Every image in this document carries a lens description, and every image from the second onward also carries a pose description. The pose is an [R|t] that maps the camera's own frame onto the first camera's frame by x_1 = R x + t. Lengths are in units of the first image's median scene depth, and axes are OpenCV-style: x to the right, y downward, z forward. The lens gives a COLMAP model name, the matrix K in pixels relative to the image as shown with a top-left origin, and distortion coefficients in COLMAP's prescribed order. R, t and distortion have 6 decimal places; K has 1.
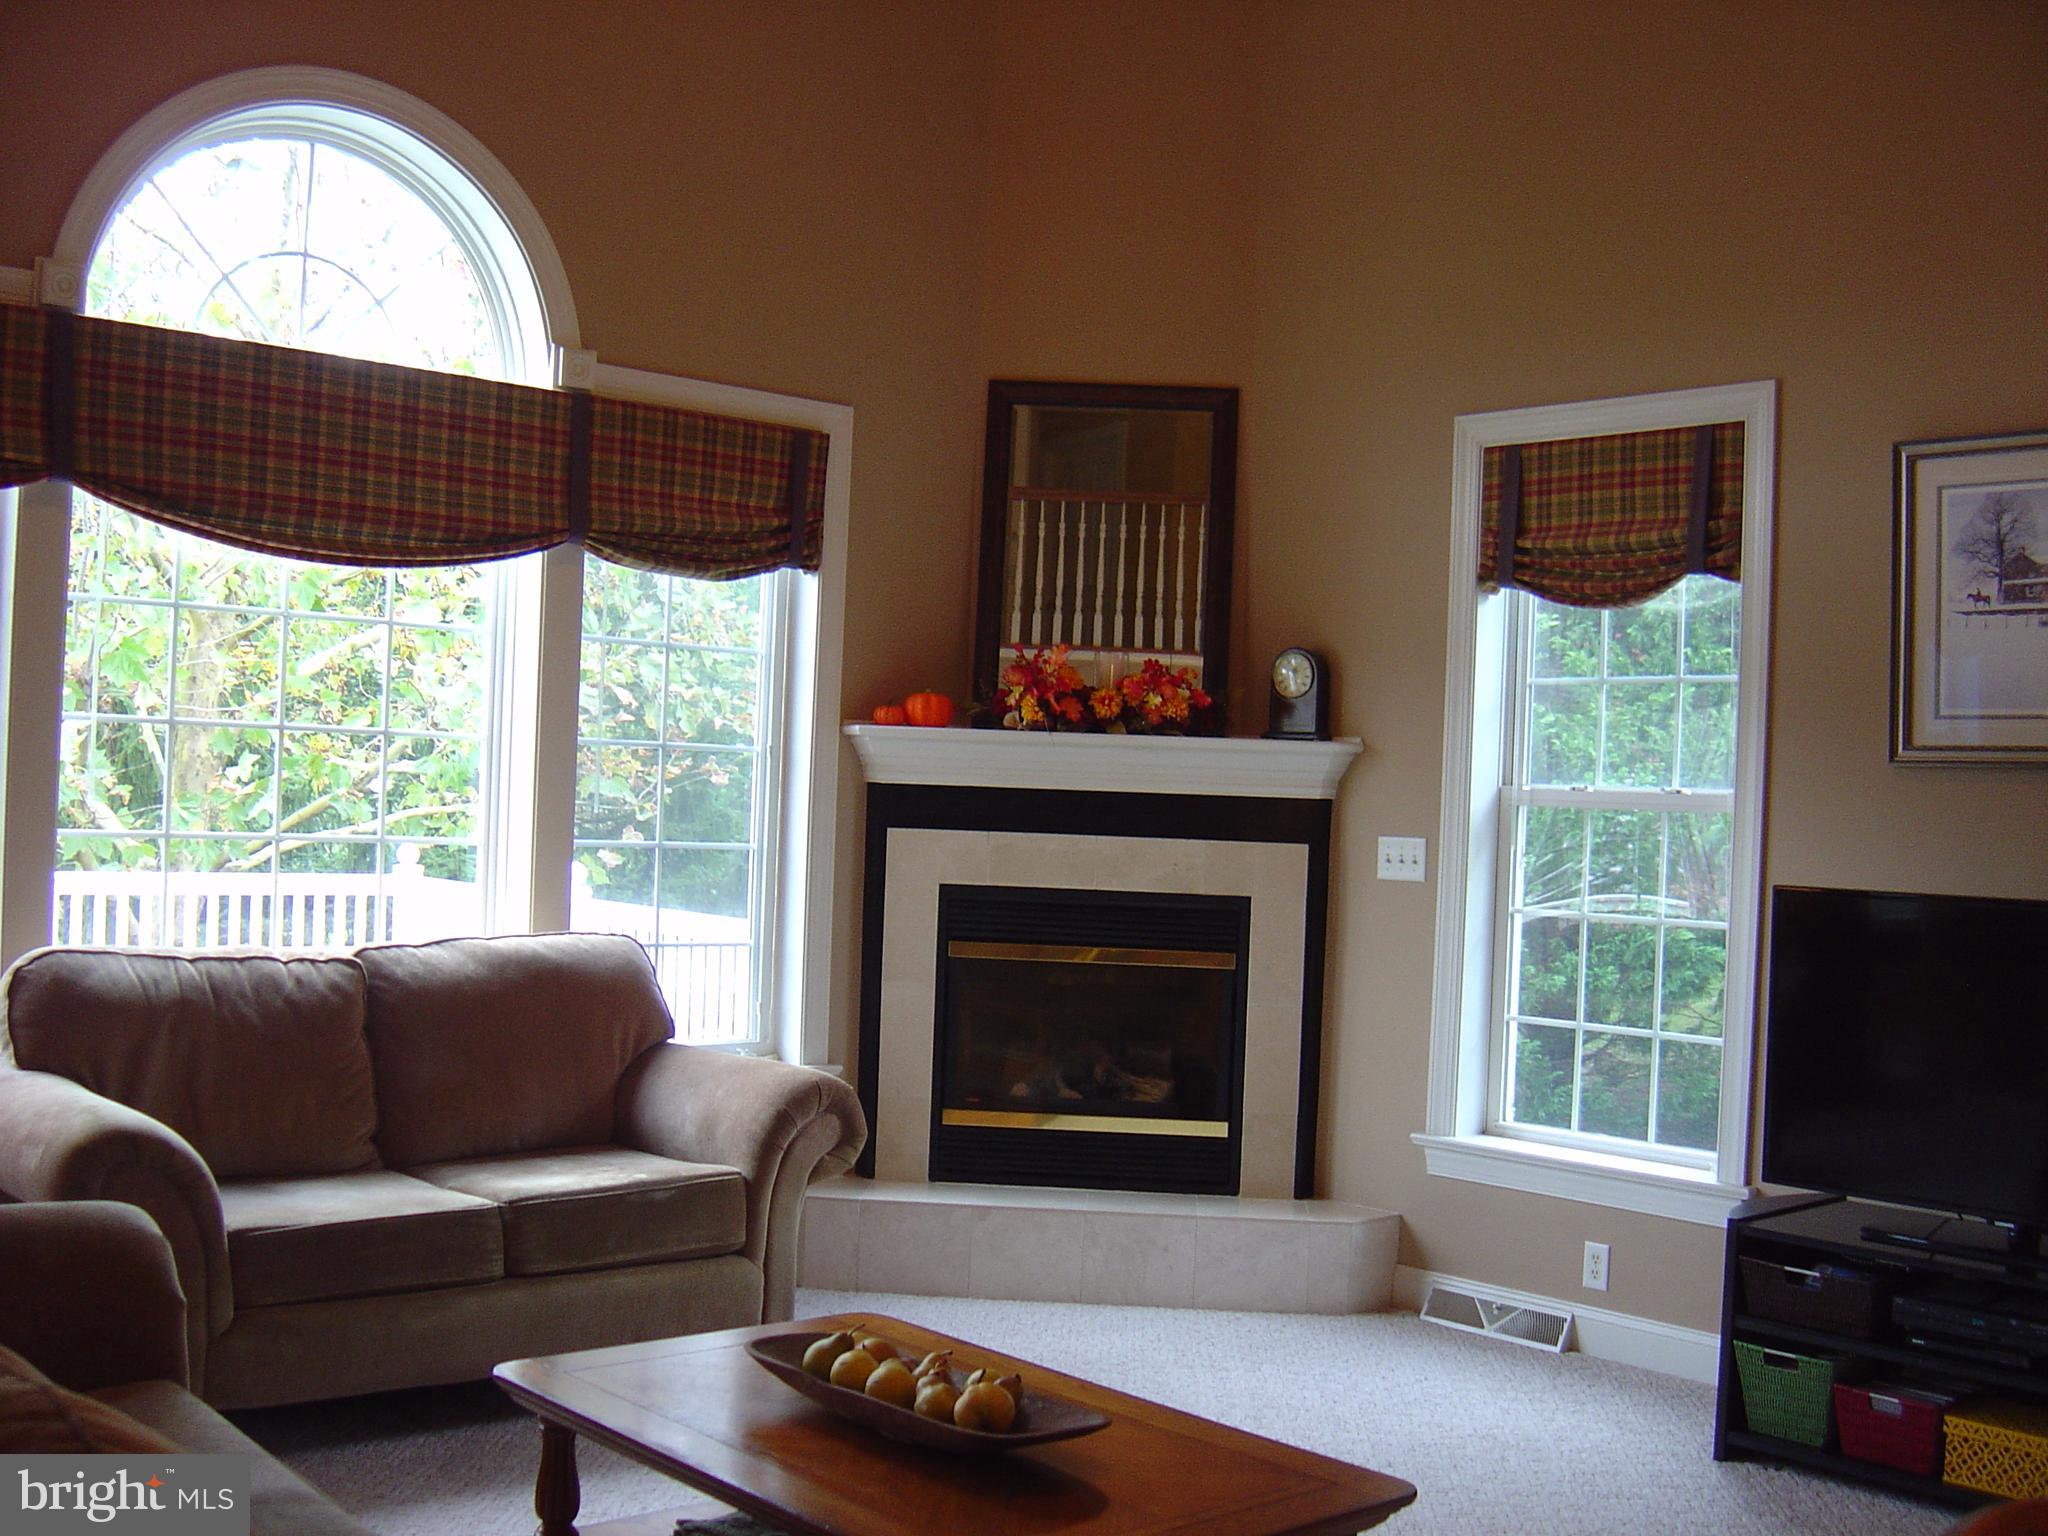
lens RADIAL K [[2285.8, 0, 1024.0], [0, 2285.8, 812.1], [0, 0, 1]] dist [-0.146520, 0.033282]
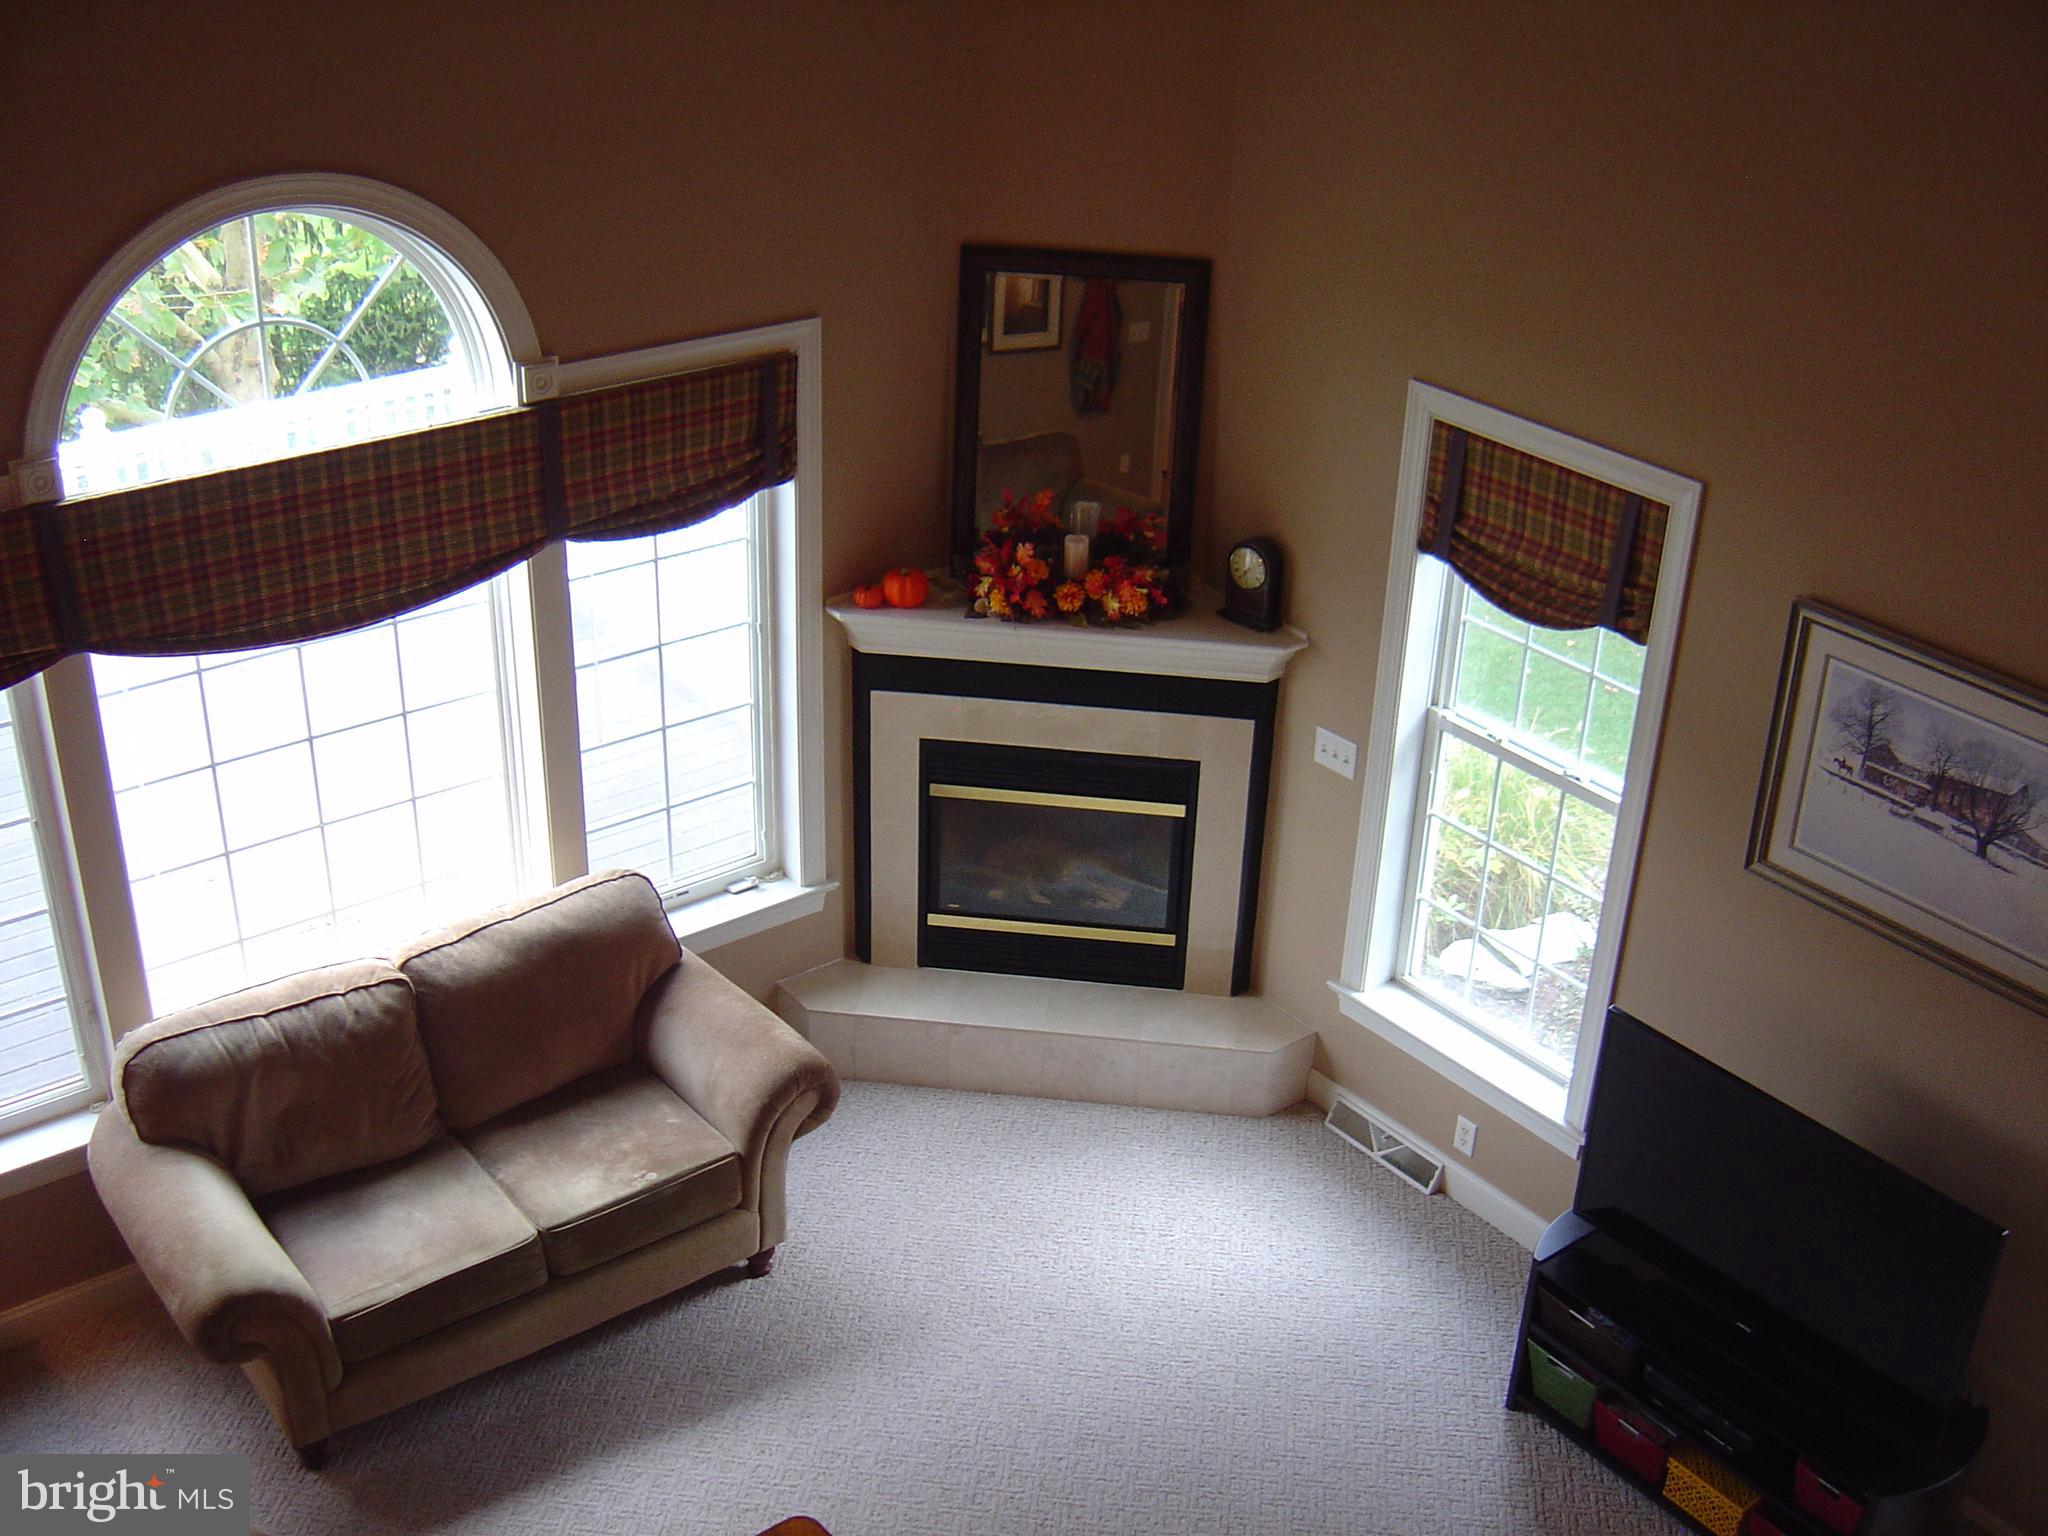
lens RADIAL K [[2285.8, 0, 1024.0], [0, 2285.8, 812.1], [0, 0, 1]] dist [-0.146520, 0.033282]
pose [[0.998353, 0.020050, -0.053753, 0.080773], [0.007804, 0.880773, 0.473475, -0.505086], [0.056837, -0.473115, 0.879165, 0.016307]]
